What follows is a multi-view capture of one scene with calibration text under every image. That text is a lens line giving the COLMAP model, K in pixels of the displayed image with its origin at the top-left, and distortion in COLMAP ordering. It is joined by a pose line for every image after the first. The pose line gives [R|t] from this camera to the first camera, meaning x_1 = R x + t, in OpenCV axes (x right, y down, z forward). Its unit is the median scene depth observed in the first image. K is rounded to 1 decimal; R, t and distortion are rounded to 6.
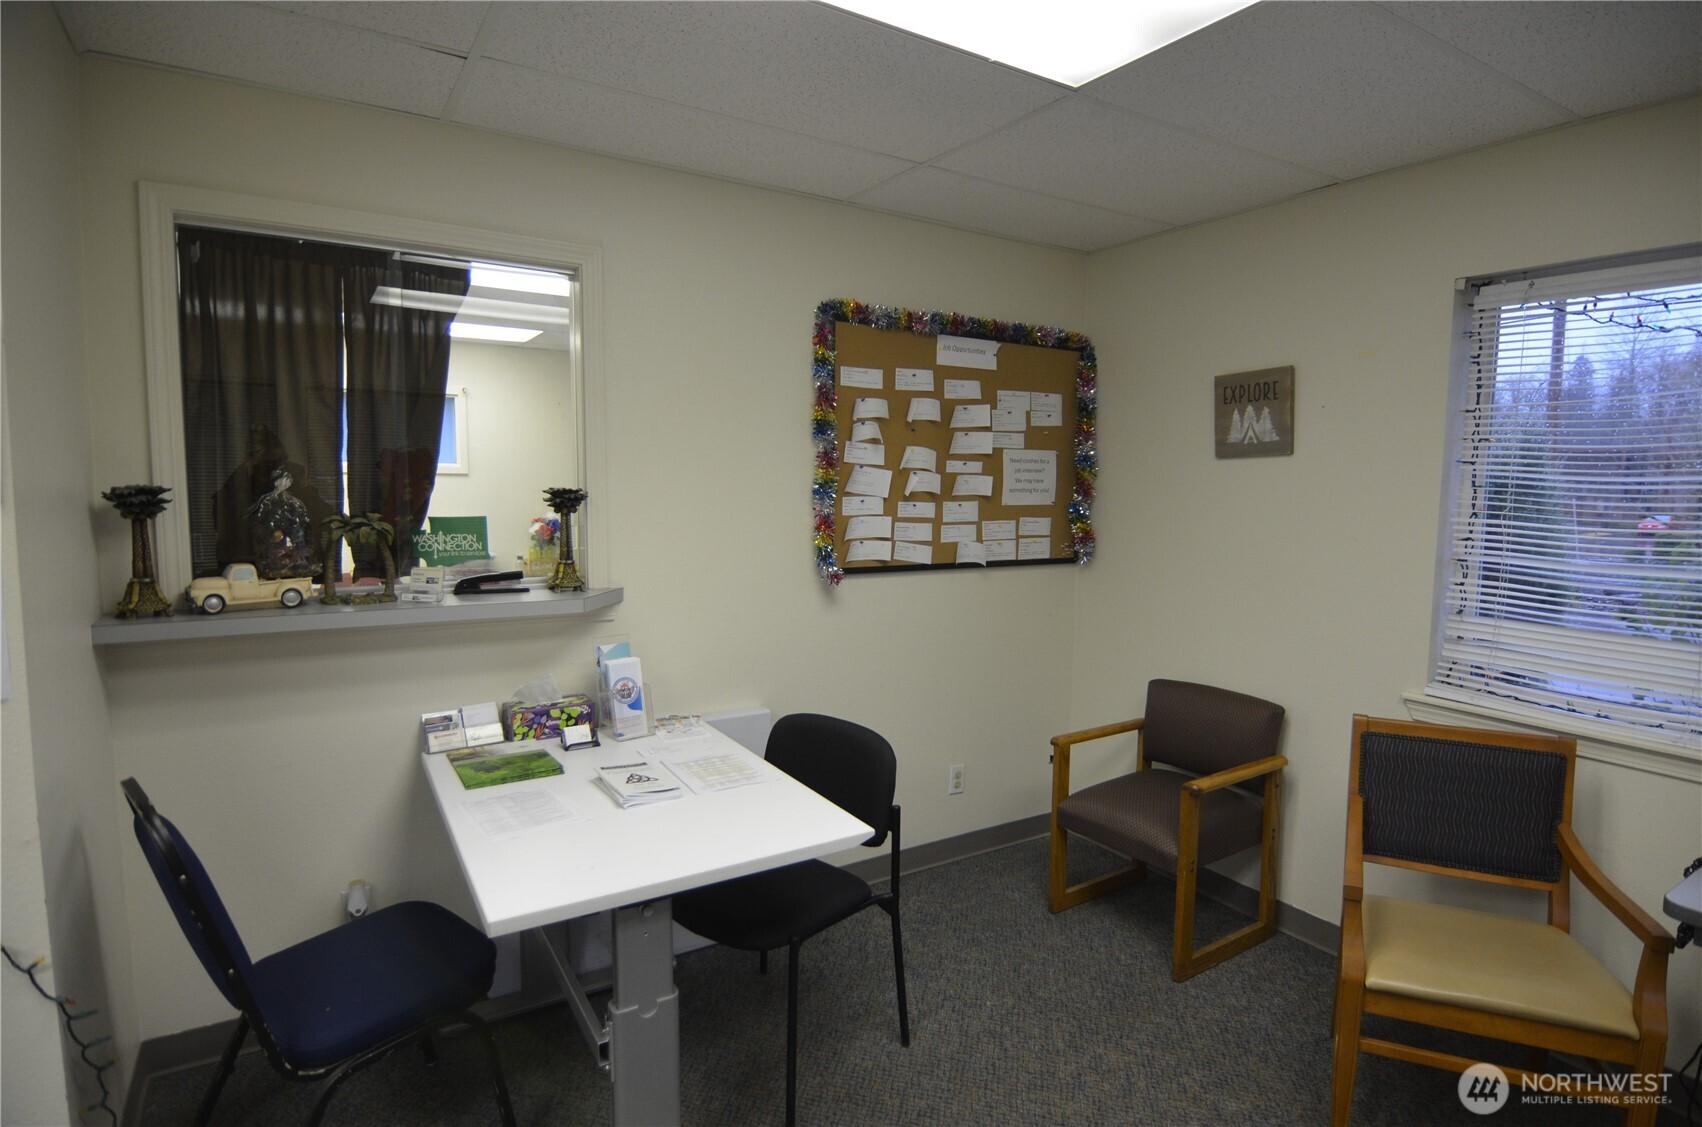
lens RADIAL K [[892.6, 0, 870.6], [0, 892.6, 563.1], [0, 0, 1]] dist [0.003460, -0.020389]
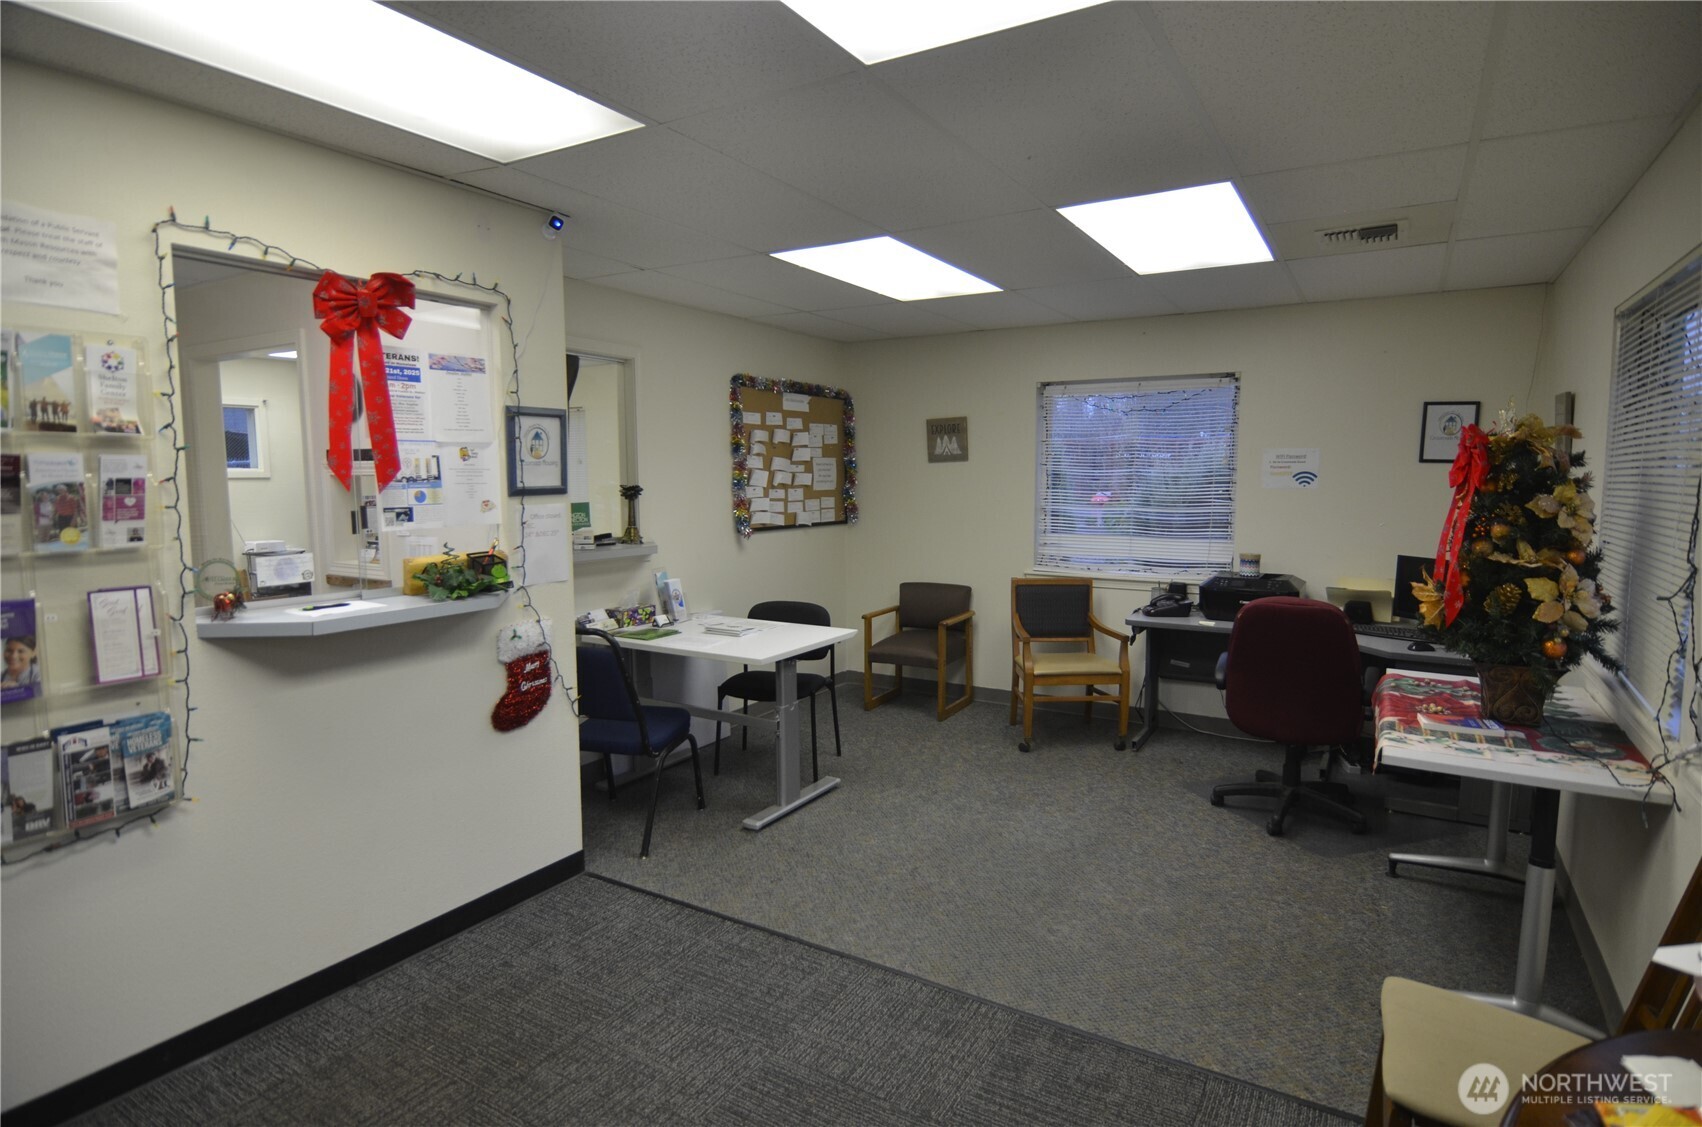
lens RADIAL K [[892.6, 0, 870.6], [0, 892.6, 563.1], [0, 0, 1]] dist [0.003460, -0.020389]
pose [[0.889287, -0.061710, 0.453167, -0.588057], [0.057750, 0.998076, 0.022586, 0.045831], [-0.453688, 0.006085, 0.891140, -0.626840]]
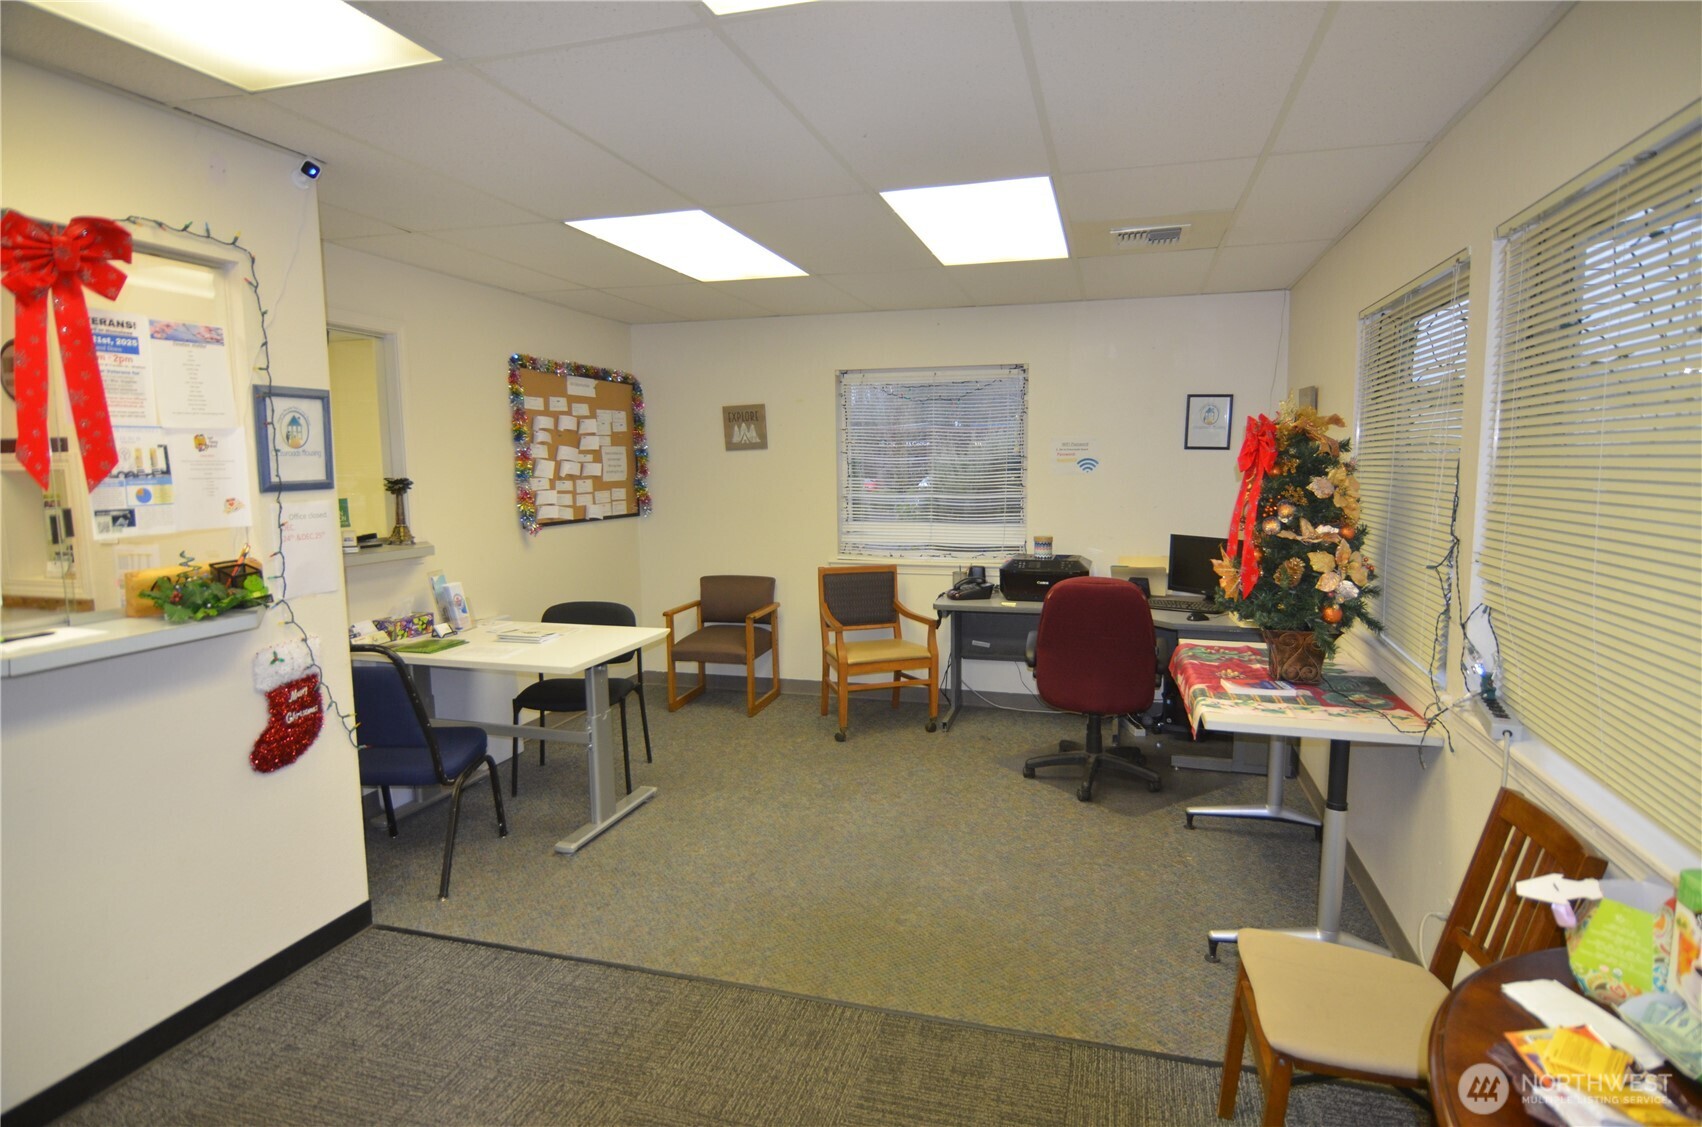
lens RADIAL K [[892.6, 0, 870.6], [0, 892.6, 563.1], [0, 0, 1]] dist [0.003460, -0.020389]
pose [[0.742401, -0.096451, 0.662977, -0.623434], [0.081854, 0.995227, 0.053127, 0.038411], [-0.664937, 0.014826, 0.746752, -0.558722]]
